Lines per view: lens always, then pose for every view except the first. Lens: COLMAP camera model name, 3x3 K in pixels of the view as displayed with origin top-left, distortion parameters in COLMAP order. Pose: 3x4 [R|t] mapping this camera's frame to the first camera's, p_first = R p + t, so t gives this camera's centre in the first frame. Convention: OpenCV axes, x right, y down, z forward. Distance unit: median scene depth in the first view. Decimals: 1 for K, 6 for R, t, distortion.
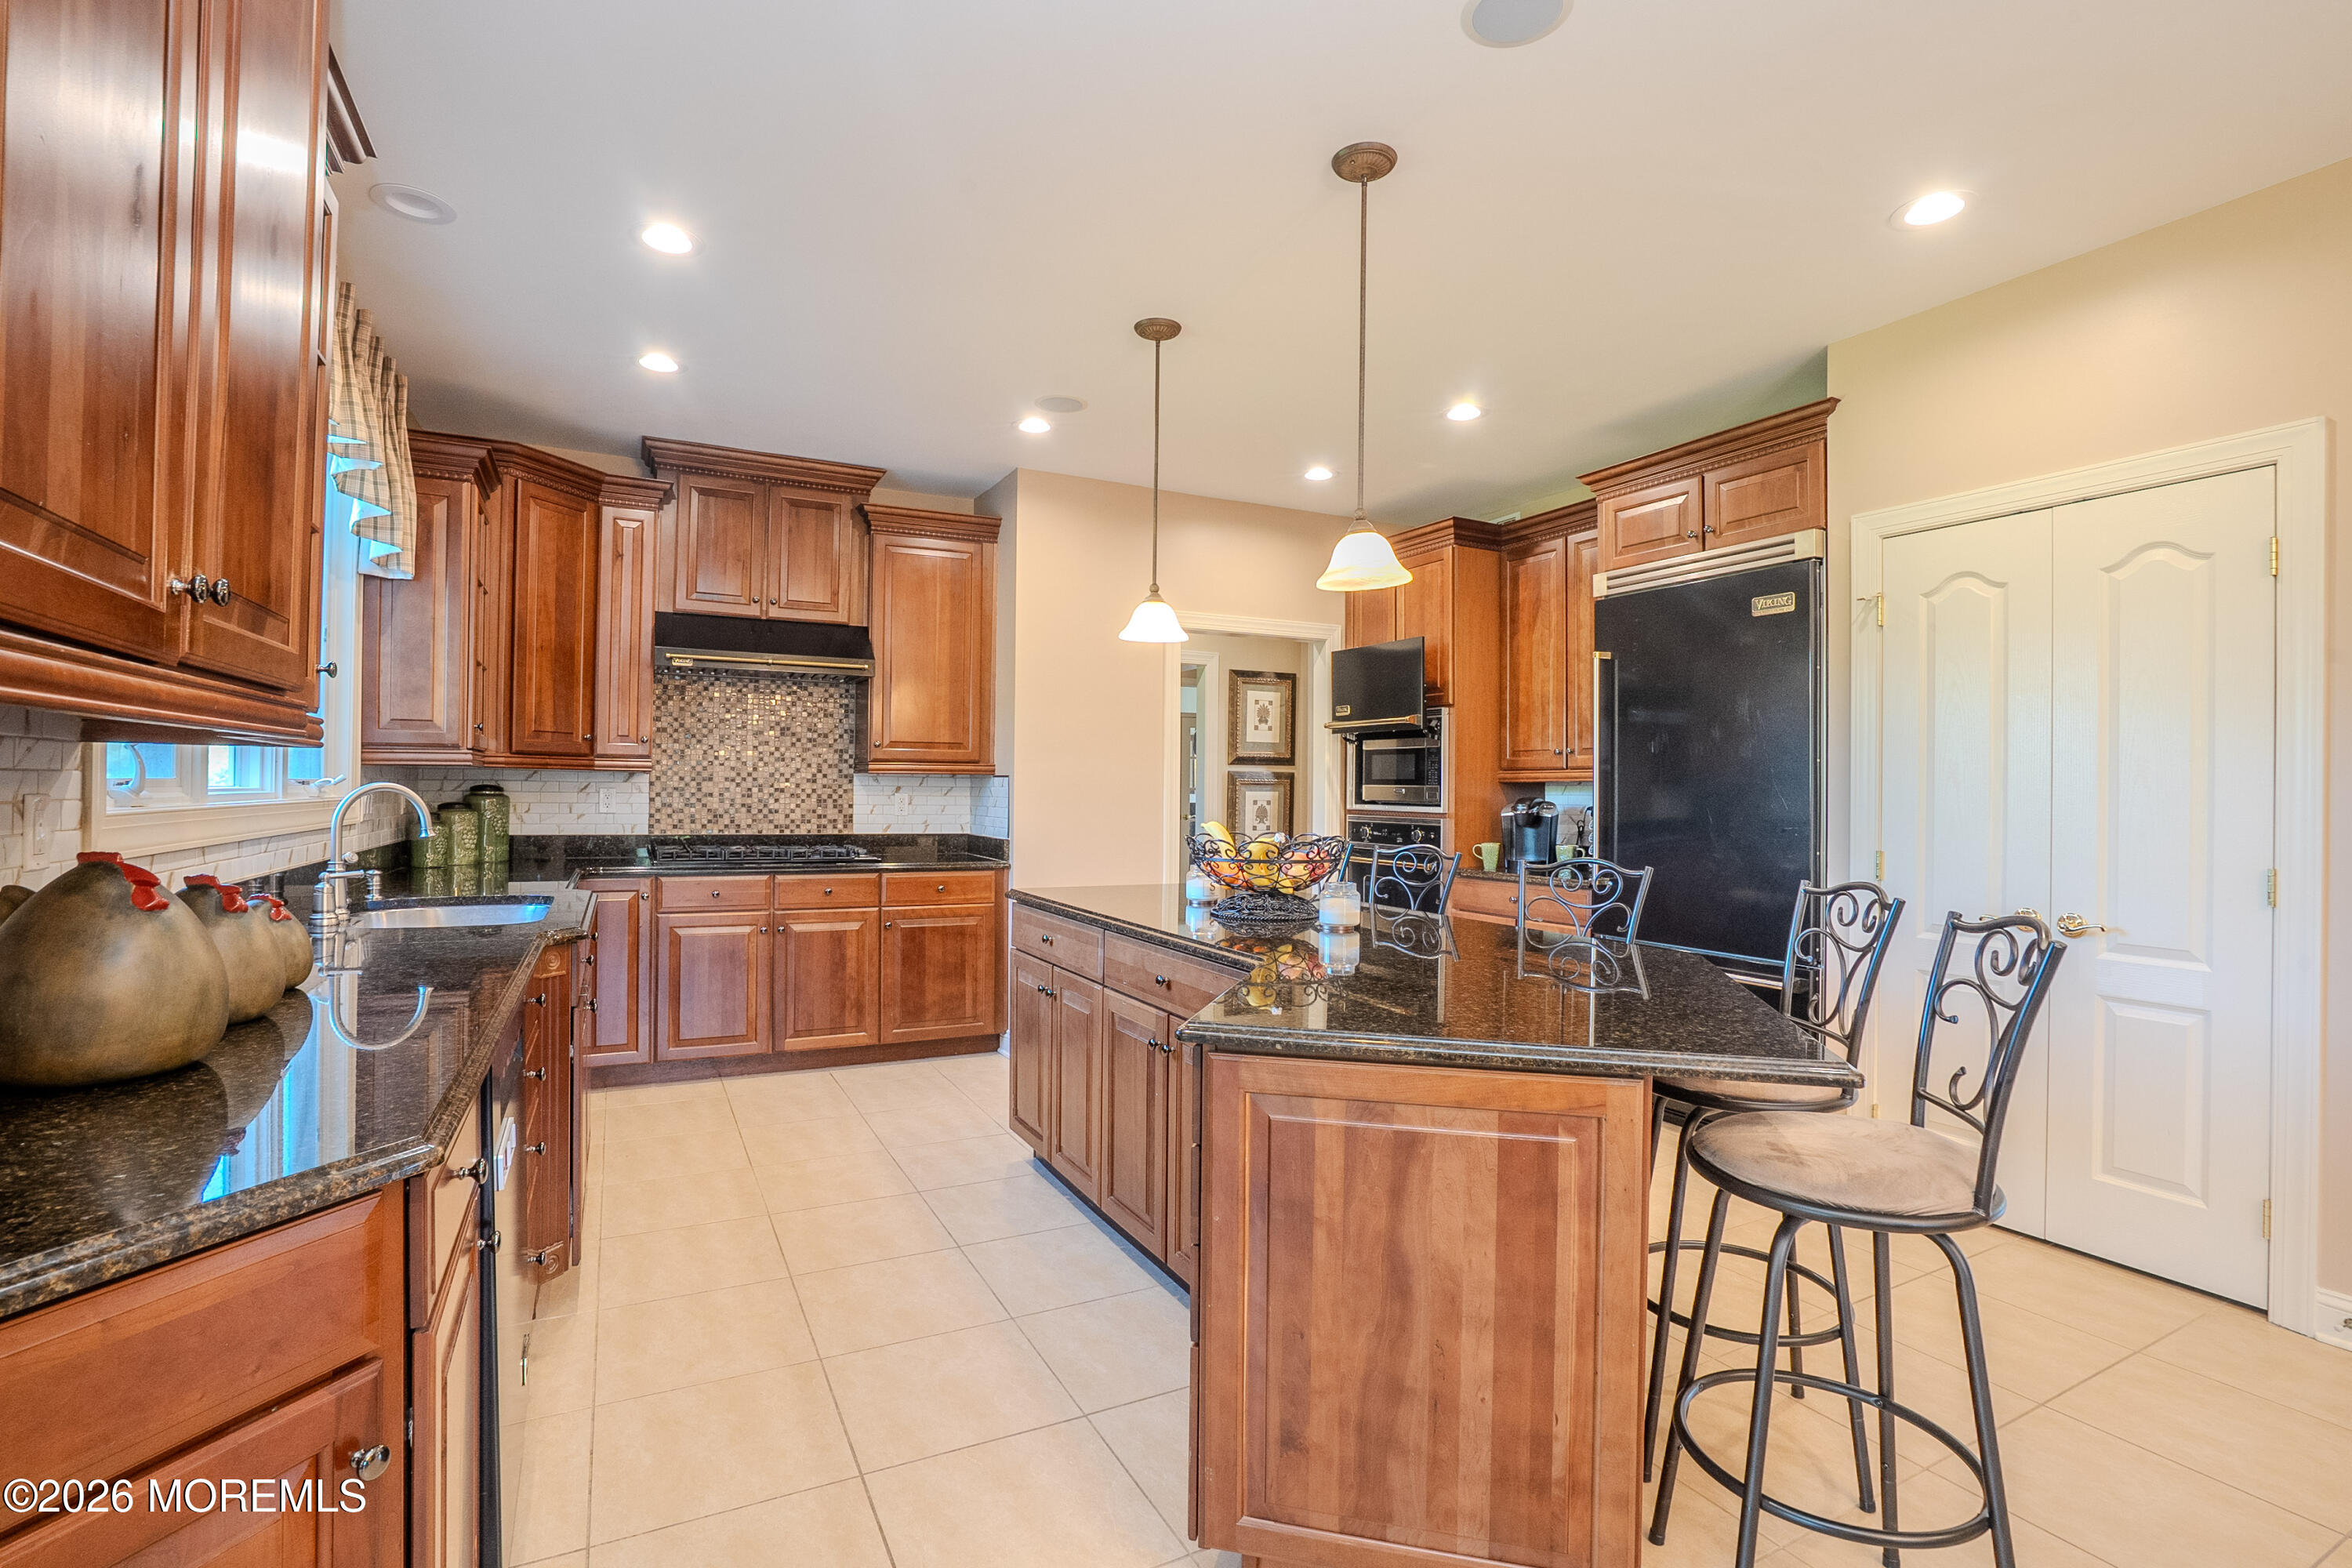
lens RADIAL K [[1062.5, 0, 1179.8], [0, 1062.5, 788.8], [0, 0, 1]] dist [-0.054736, 0.019727]
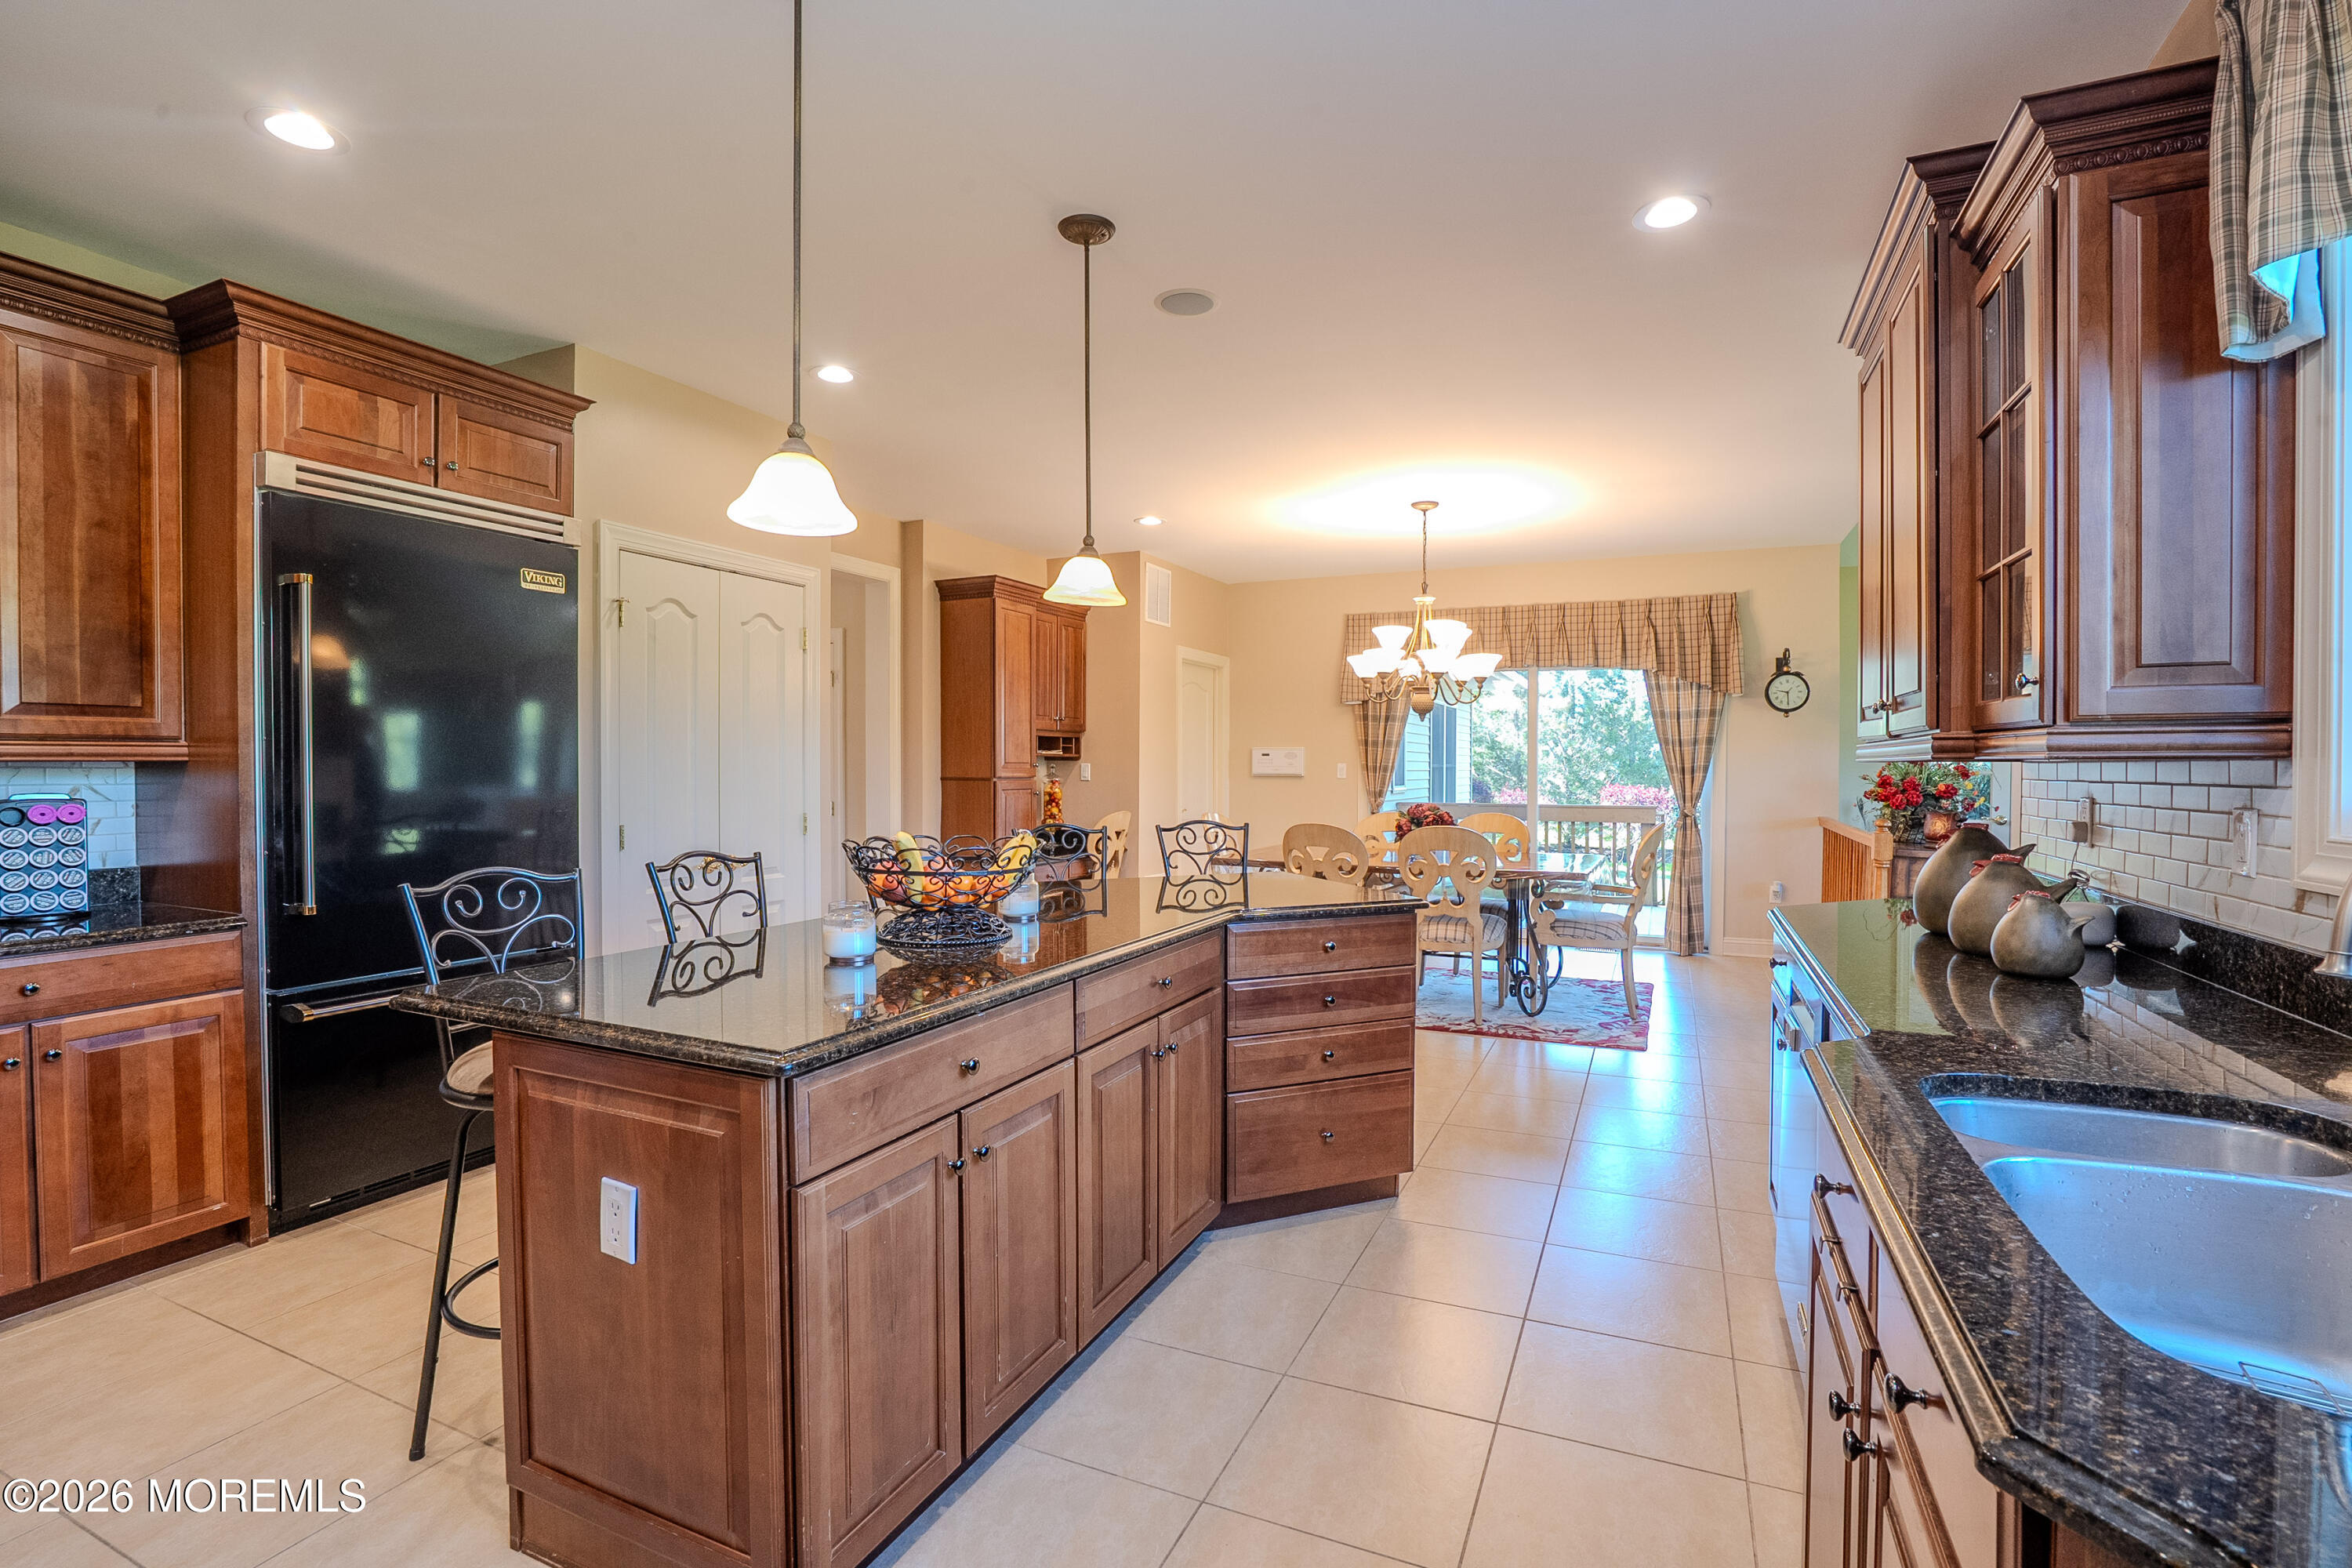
lens RADIAL K [[1062.5, 0, 1179.8], [0, 1062.5, 788.8], [0, 0, 1]] dist [-0.054736, 0.019727]
pose [[-0.593905, -0.026396, 0.804102, -0.191442], [-0.008209, 0.999608, 0.026750, -0.005348], [-0.804493, 0.009286, -0.593889, 0.376704]]
